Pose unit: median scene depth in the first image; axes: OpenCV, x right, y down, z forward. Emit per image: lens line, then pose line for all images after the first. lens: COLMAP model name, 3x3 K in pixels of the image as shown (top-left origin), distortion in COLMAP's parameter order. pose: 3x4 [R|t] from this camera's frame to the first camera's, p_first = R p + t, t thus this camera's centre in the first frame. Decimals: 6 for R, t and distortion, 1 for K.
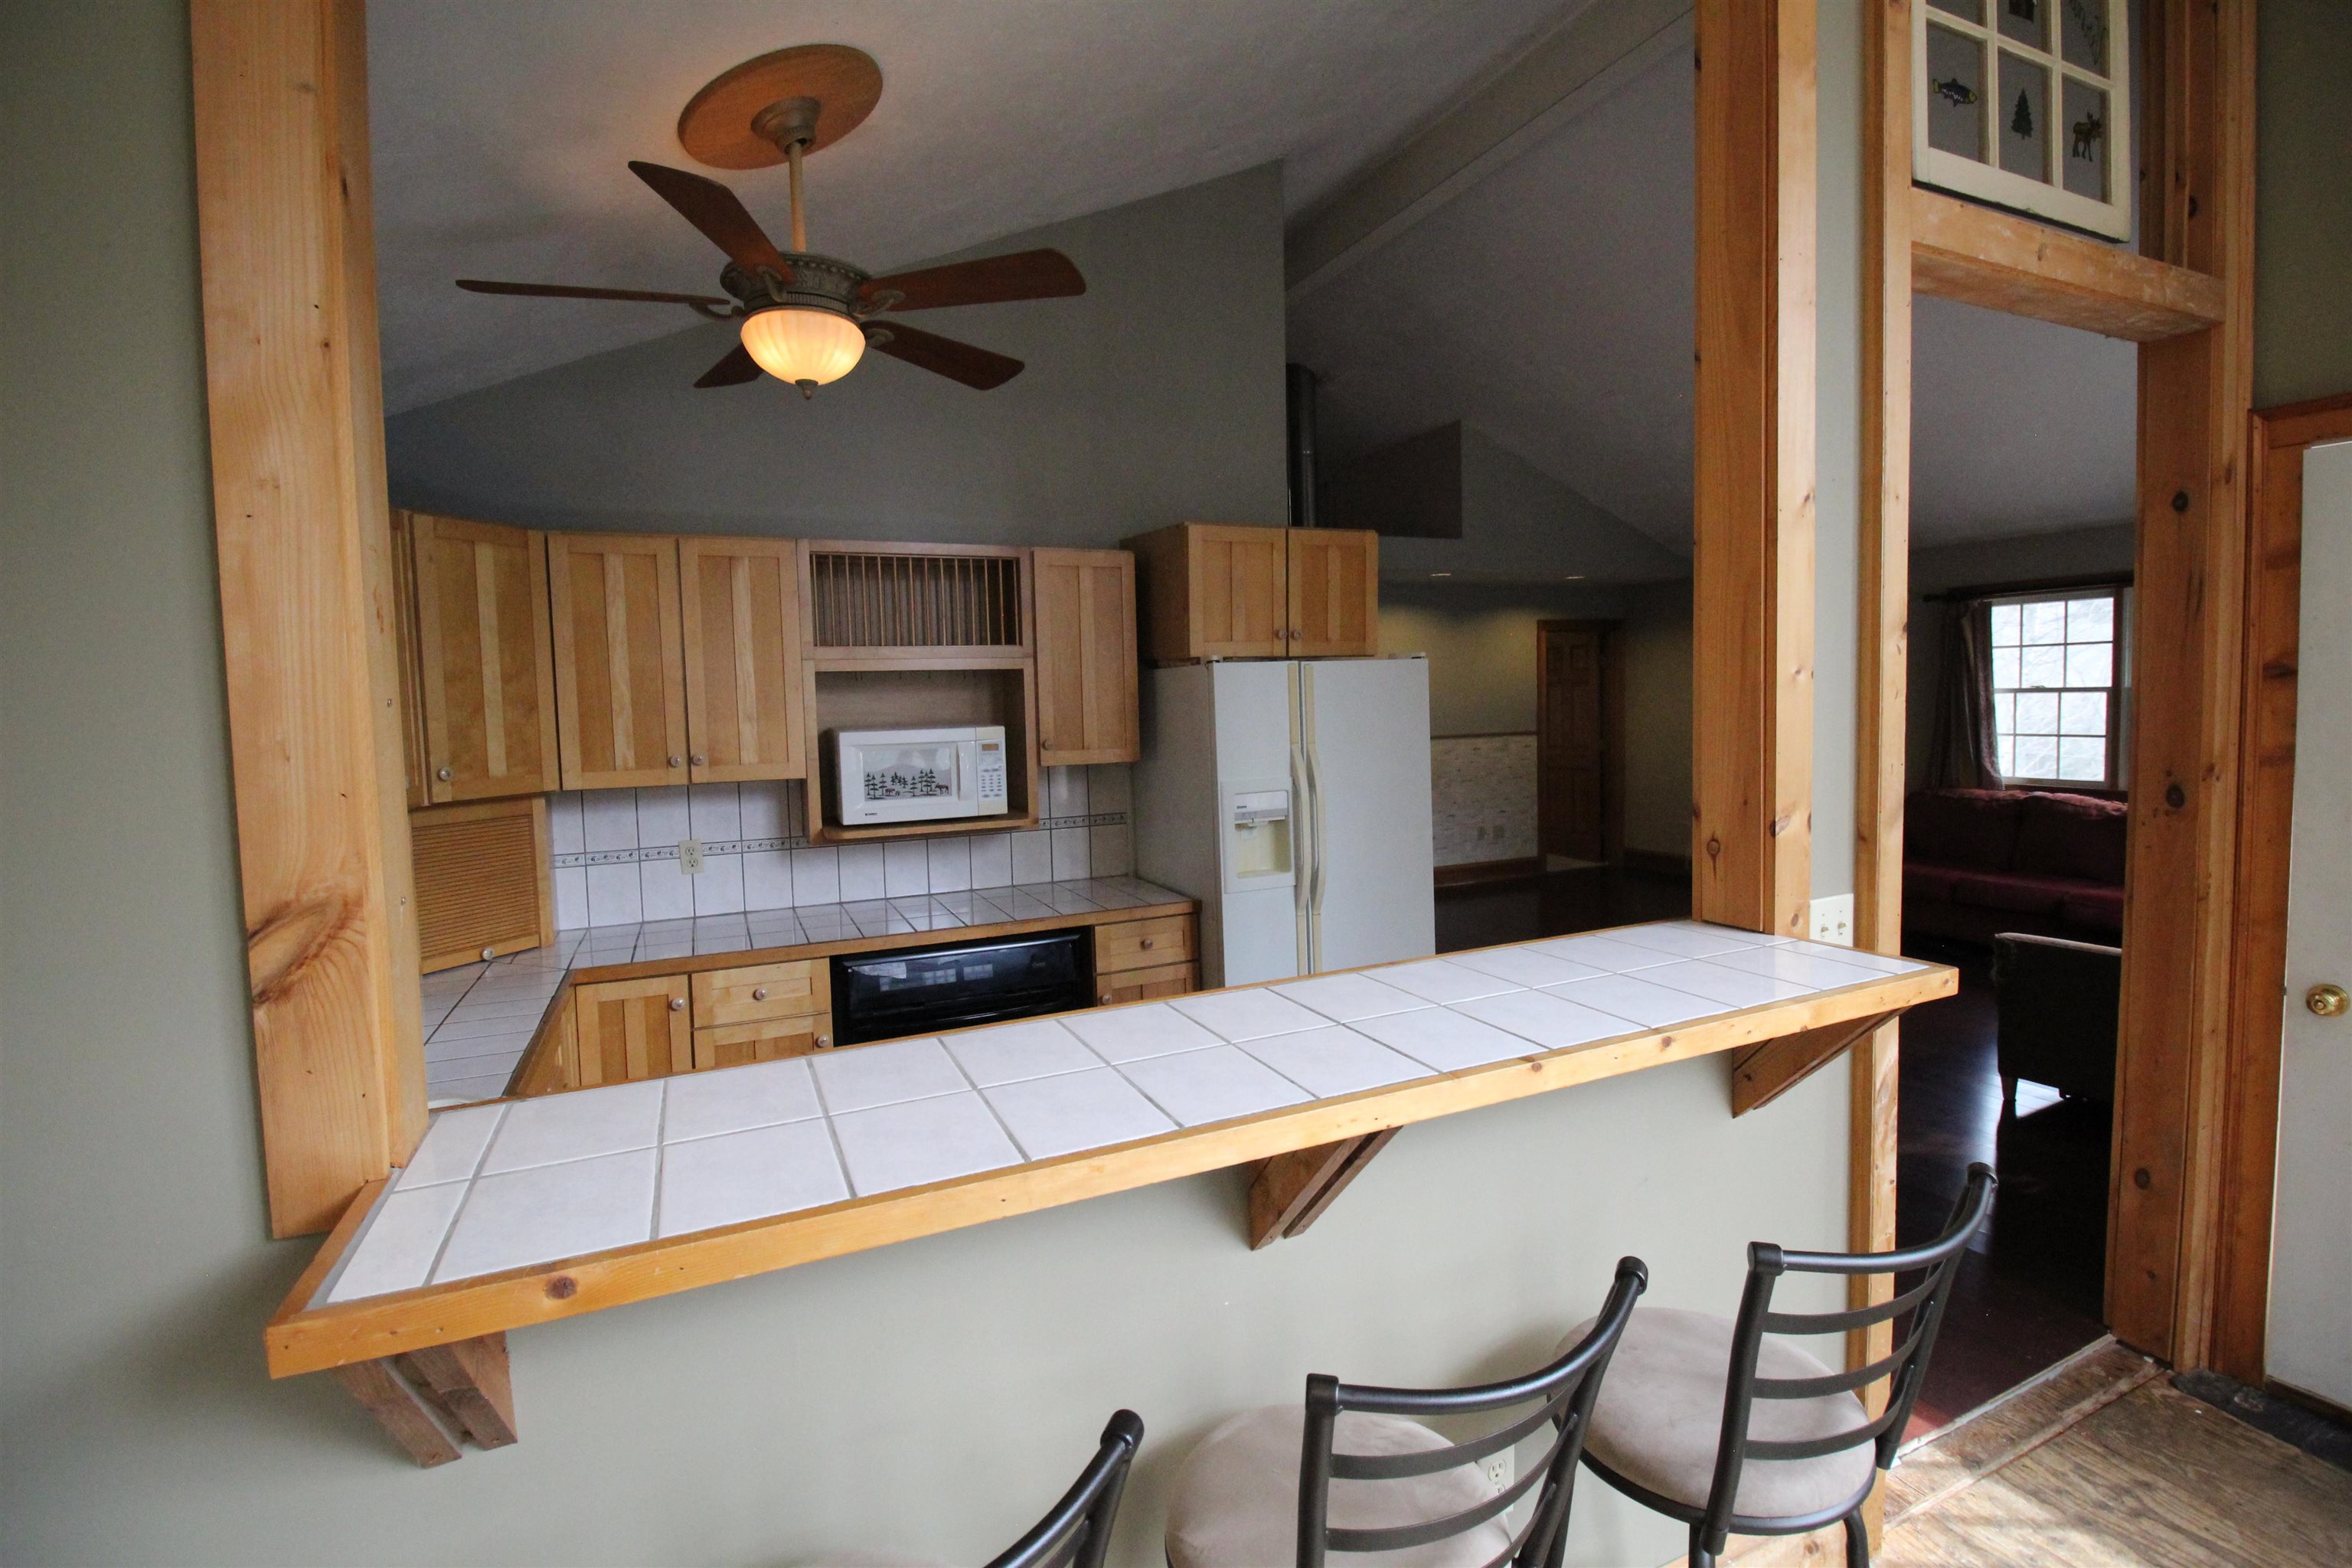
lens RADIAL K [[1091.7, 0, 1184.4], [0, 1091.7, 770.3], [0, 0, 1]] dist [-0.008936, -0.007225]
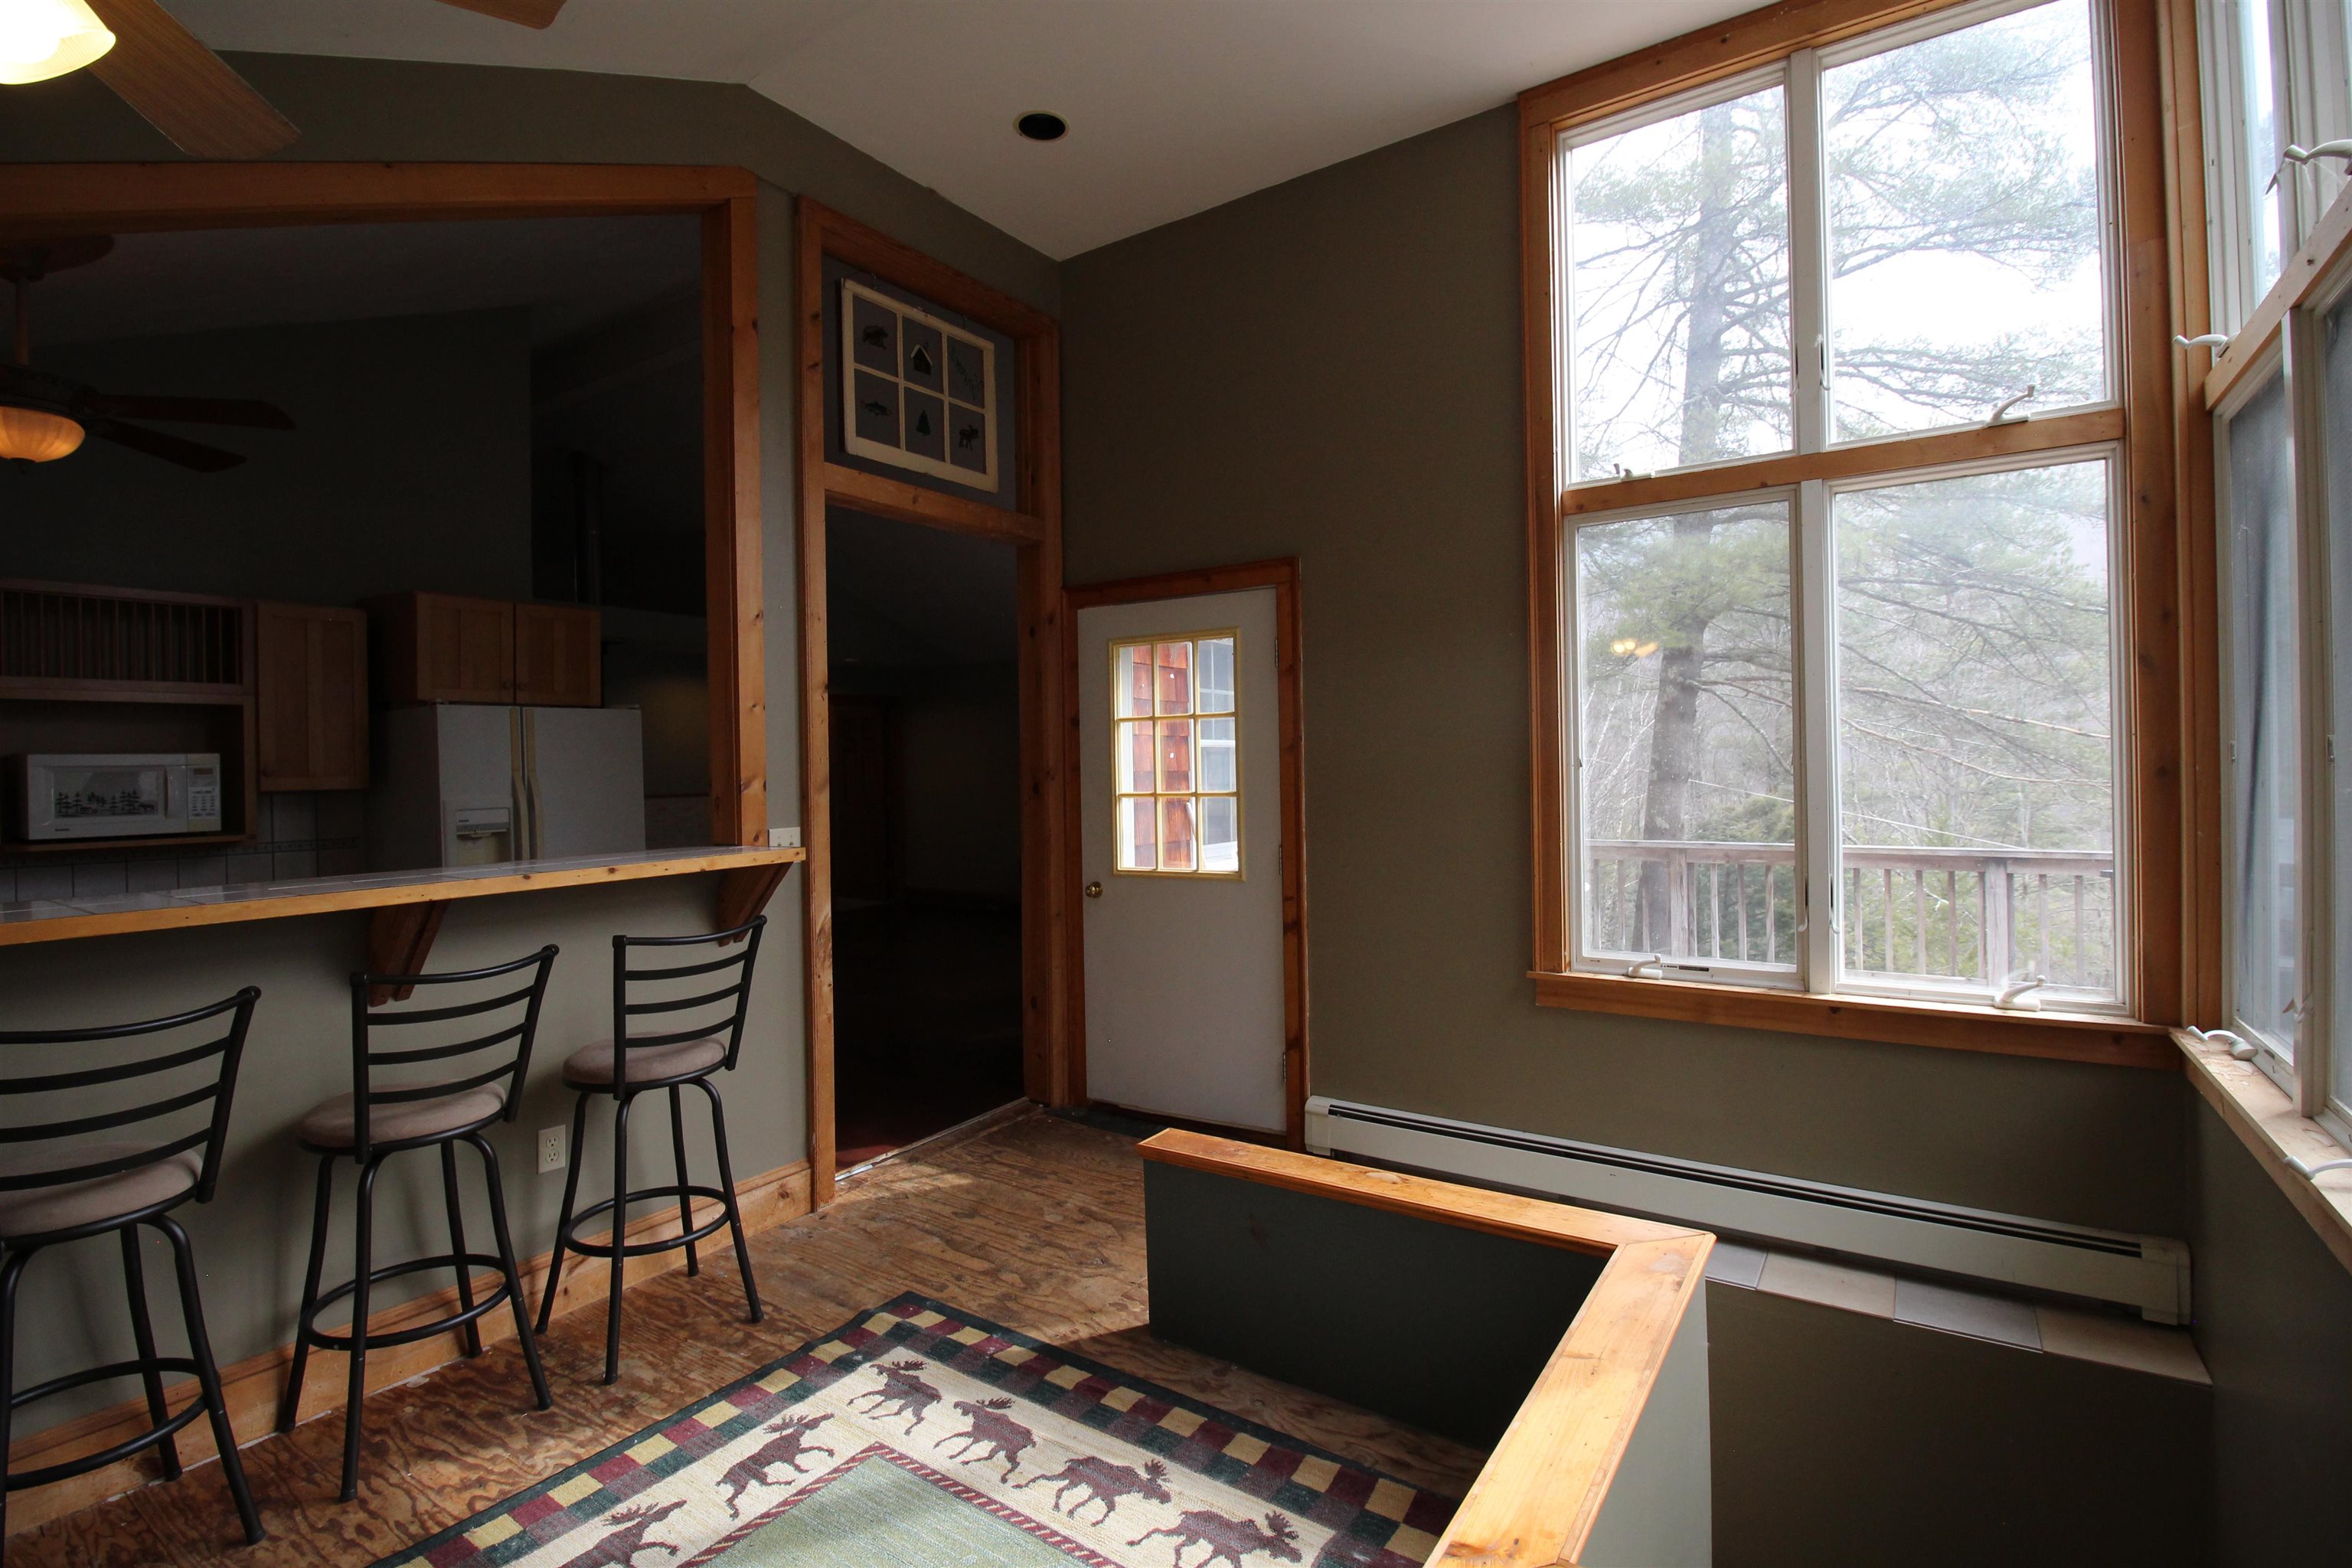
lens RADIAL K [[1091.7, 0, 1184.6], [0, 1091.7, 769.0], [0, 0, 1]] dist [-0.008936, -0.007225]
pose [[0.849708, 0.007875, 0.527194, 0.098516], [0.030562, 0.997472, -0.064158, 0.079595], [-0.526366, 0.070627, 0.847319, -0.489281]]
